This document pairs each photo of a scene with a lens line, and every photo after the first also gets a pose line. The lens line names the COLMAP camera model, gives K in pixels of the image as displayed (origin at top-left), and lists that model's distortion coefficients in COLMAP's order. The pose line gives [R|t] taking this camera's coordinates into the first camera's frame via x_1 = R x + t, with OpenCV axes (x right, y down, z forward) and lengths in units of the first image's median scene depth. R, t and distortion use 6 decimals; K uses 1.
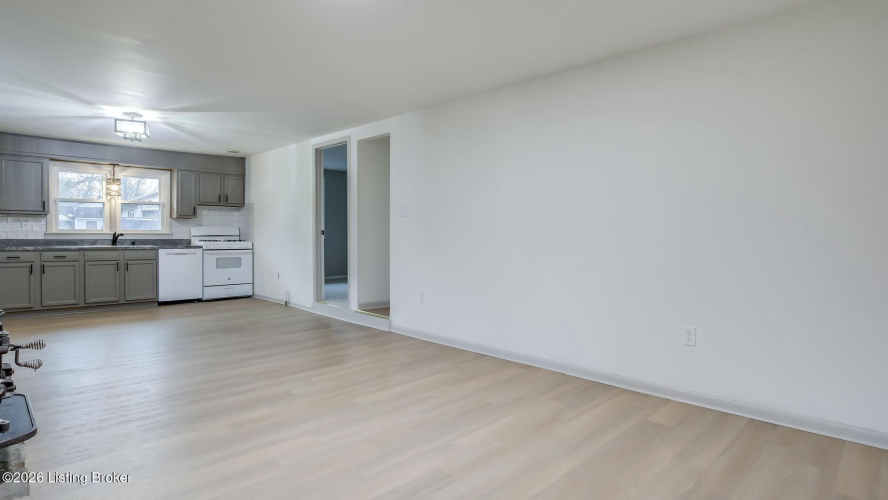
lens RADIAL K [[468.5, 0, 442.8], [0, 468.5, 232.2], [0, 0, 1]] dist [-0.002147, -0.000269]
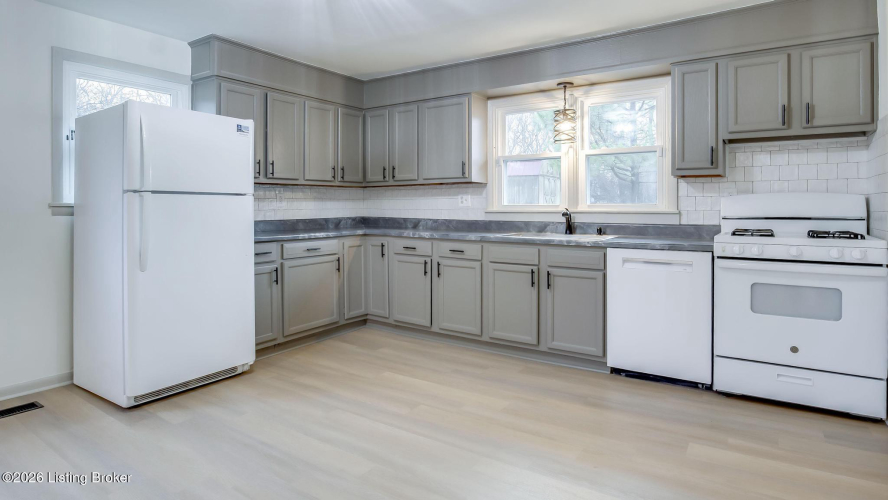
lens RADIAL K [[482.0, 0, 453.8], [0, 482.0, 197.6], [0, 0, 1]] dist [-0.004615, -0.000804]
pose [[0.196873, -0.020417, -0.980216, -0.185023], [0.006916, 0.999787, -0.019436, -0.003743], [0.980405, -0.002953, 0.196972, 0.767696]]
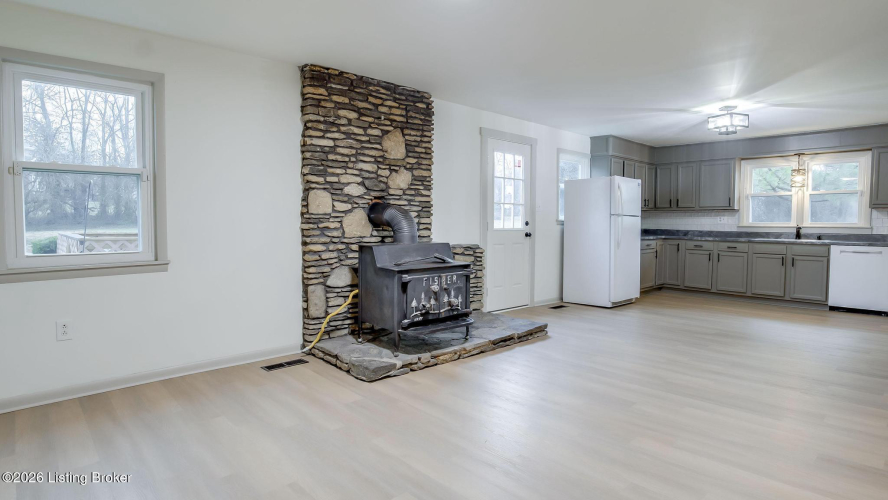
lens RADIAL K [[486.8, 0, 469.5], [0, 486.8, 245.1], [0, 0, 1]] dist [-0.003195, -0.000092]
pose [[0.019677, 0.043999, -0.998838, 0.277659], [-0.002990, 0.999029, 0.043949, -0.001692], [0.999802, 0.002122, 0.019790, 0.314636]]
